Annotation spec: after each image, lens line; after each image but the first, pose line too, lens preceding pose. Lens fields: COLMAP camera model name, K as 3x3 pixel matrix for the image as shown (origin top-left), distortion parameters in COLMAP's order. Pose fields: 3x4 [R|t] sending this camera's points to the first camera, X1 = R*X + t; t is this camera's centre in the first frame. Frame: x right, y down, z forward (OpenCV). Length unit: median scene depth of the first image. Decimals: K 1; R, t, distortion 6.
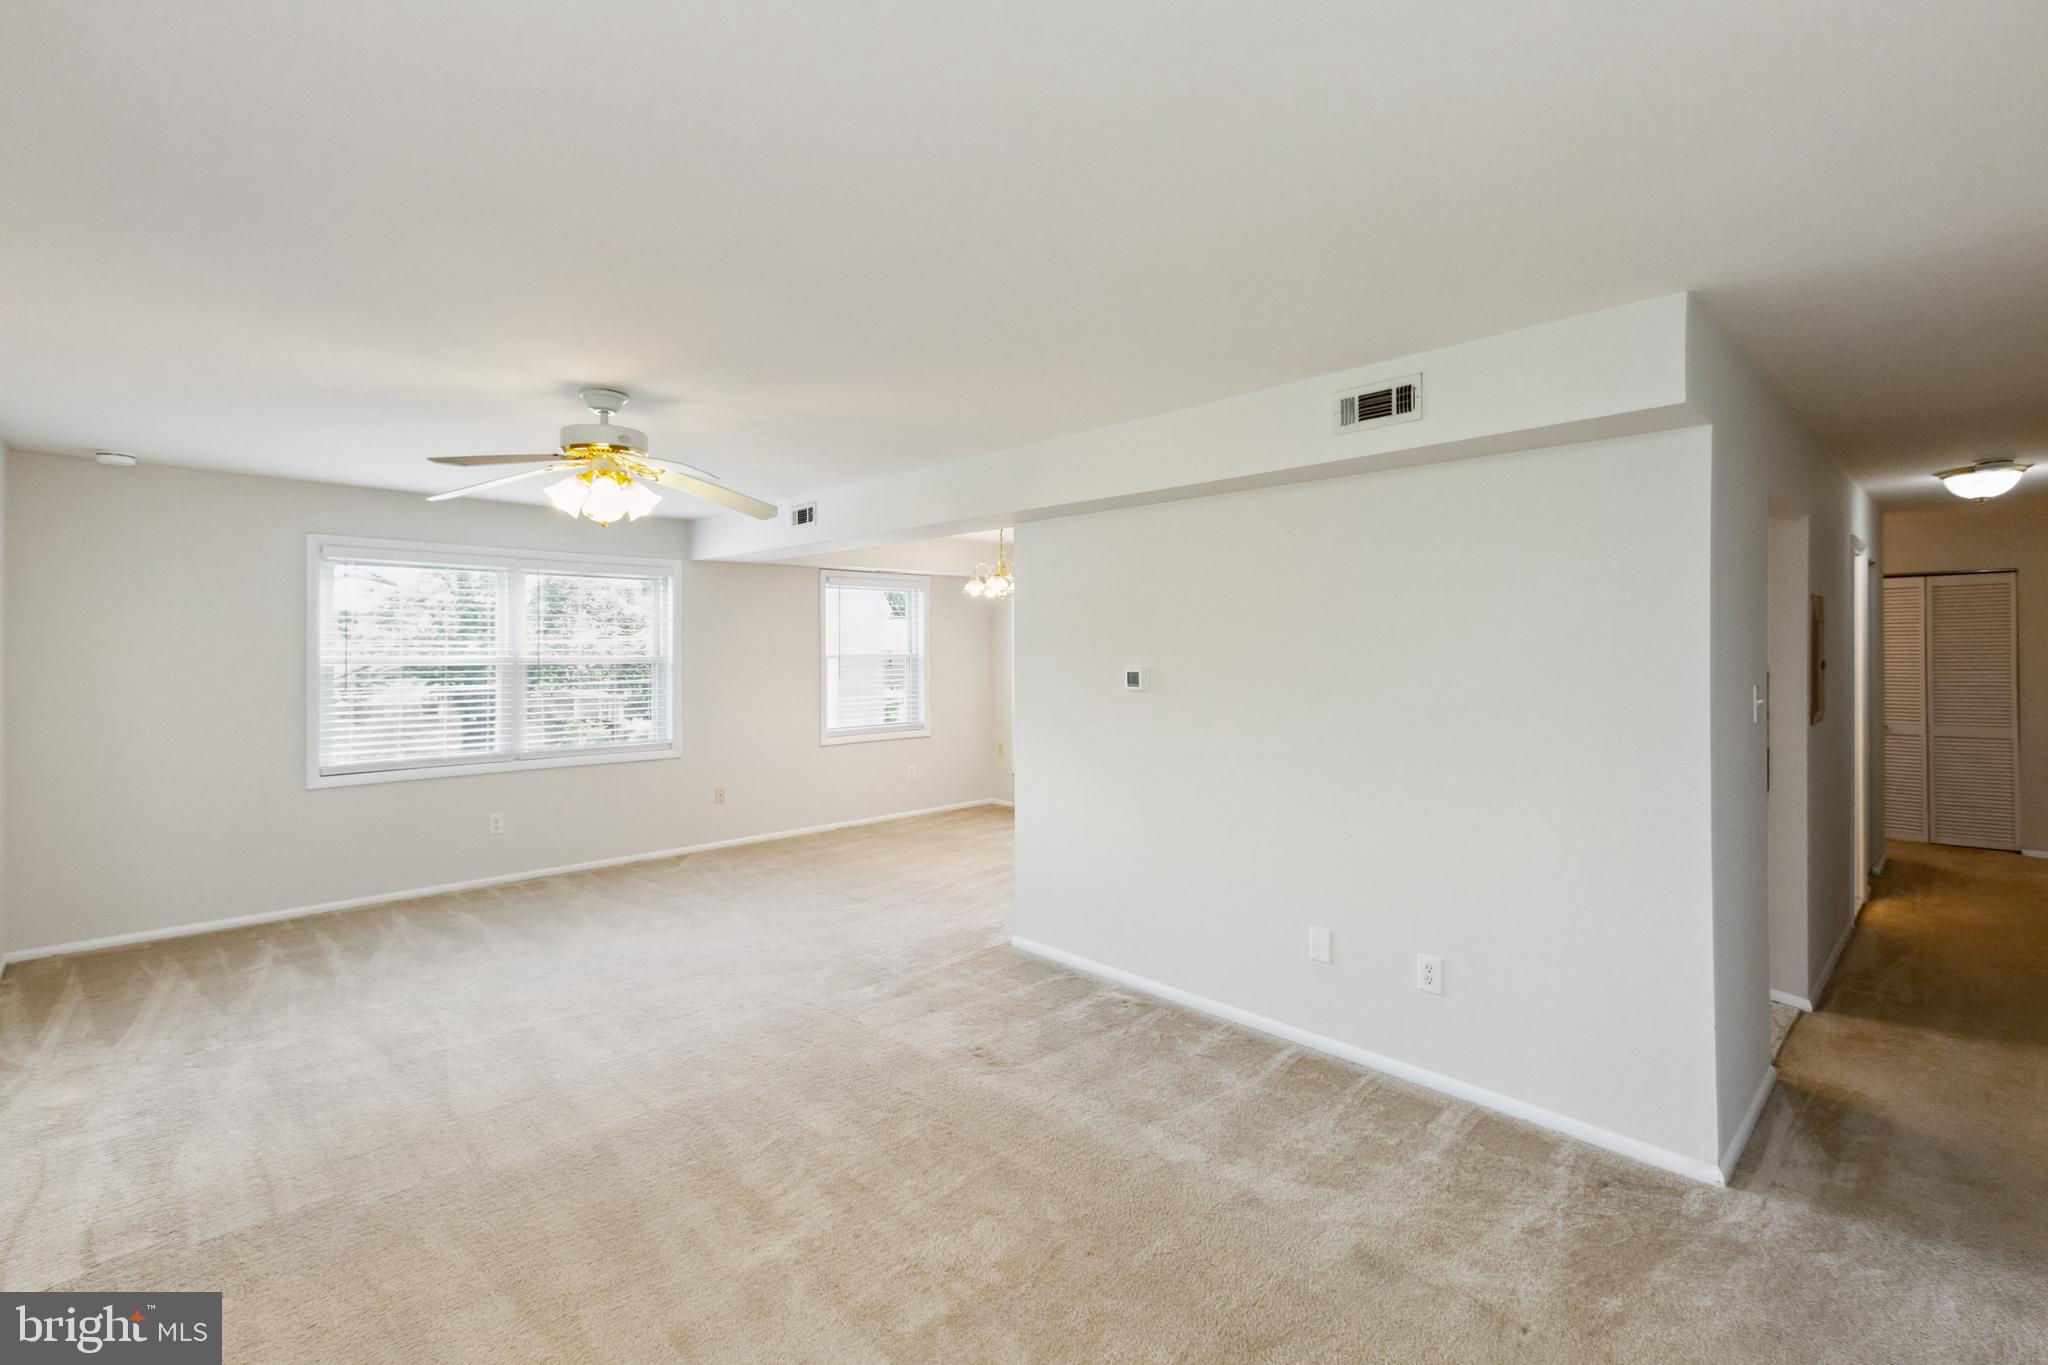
lens RADIAL K [[912.4, 0, 1020.8], [0, 912.4, 639.5], [0, 0, 1]] dist [0.000670, -0.000001]
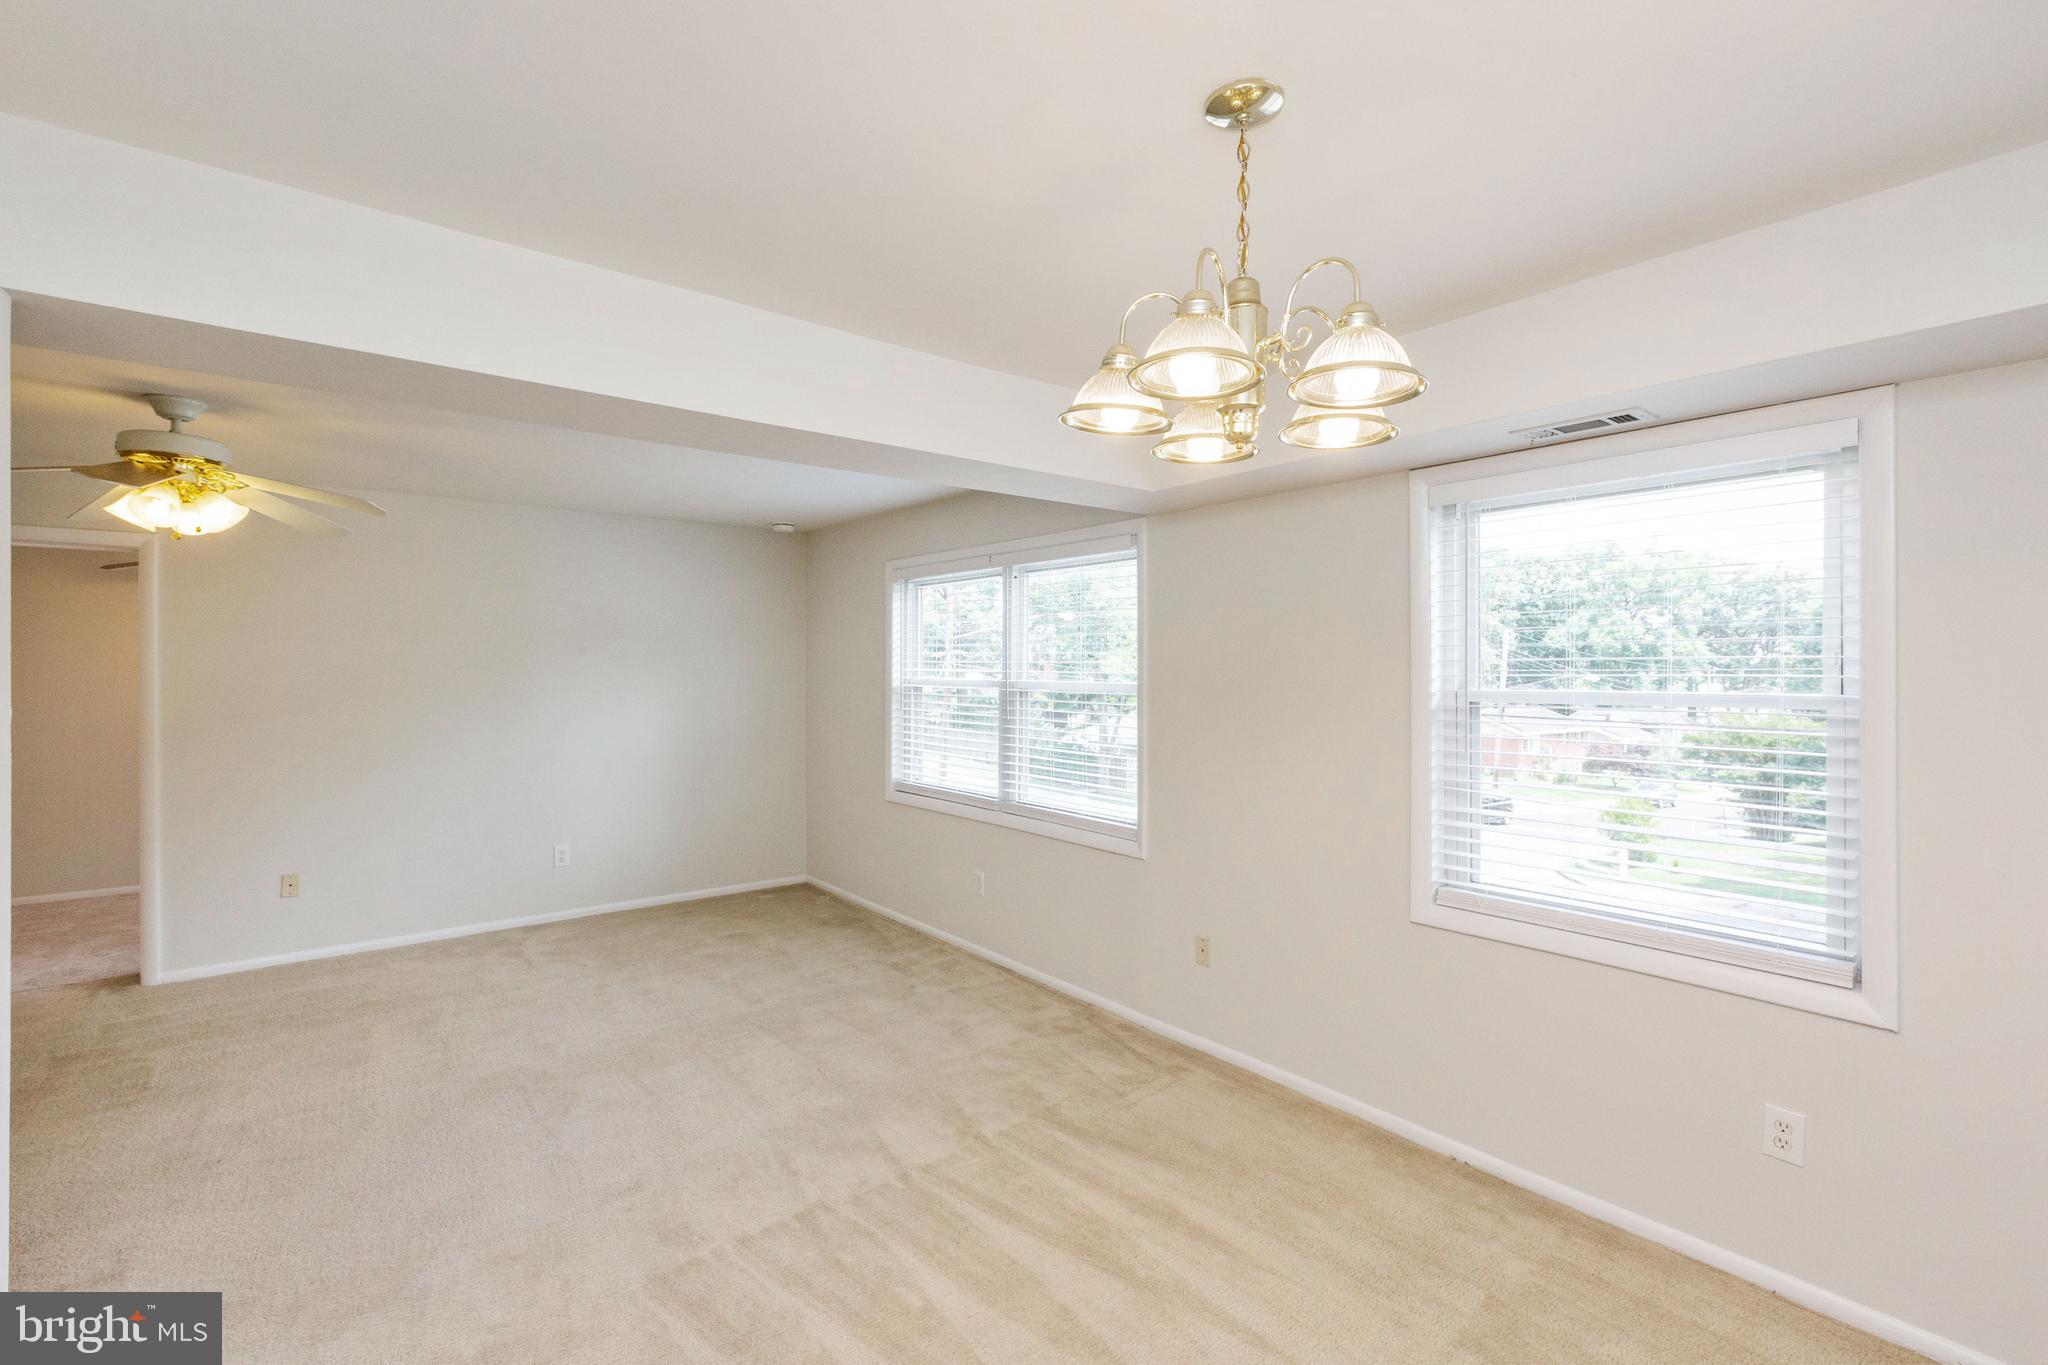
lens RADIAL K [[915.8, 0, 1006.5], [0, 915.8, 670.2], [0, 0, 1]] dist [-0.000437, -0.000334]
pose [[-0.104236, 0.009293, -0.994509, 0.253338], [0.009803, 0.999917, 0.008316, 0.004277], [0.994504, -0.008882, -0.104319, 1.191484]]
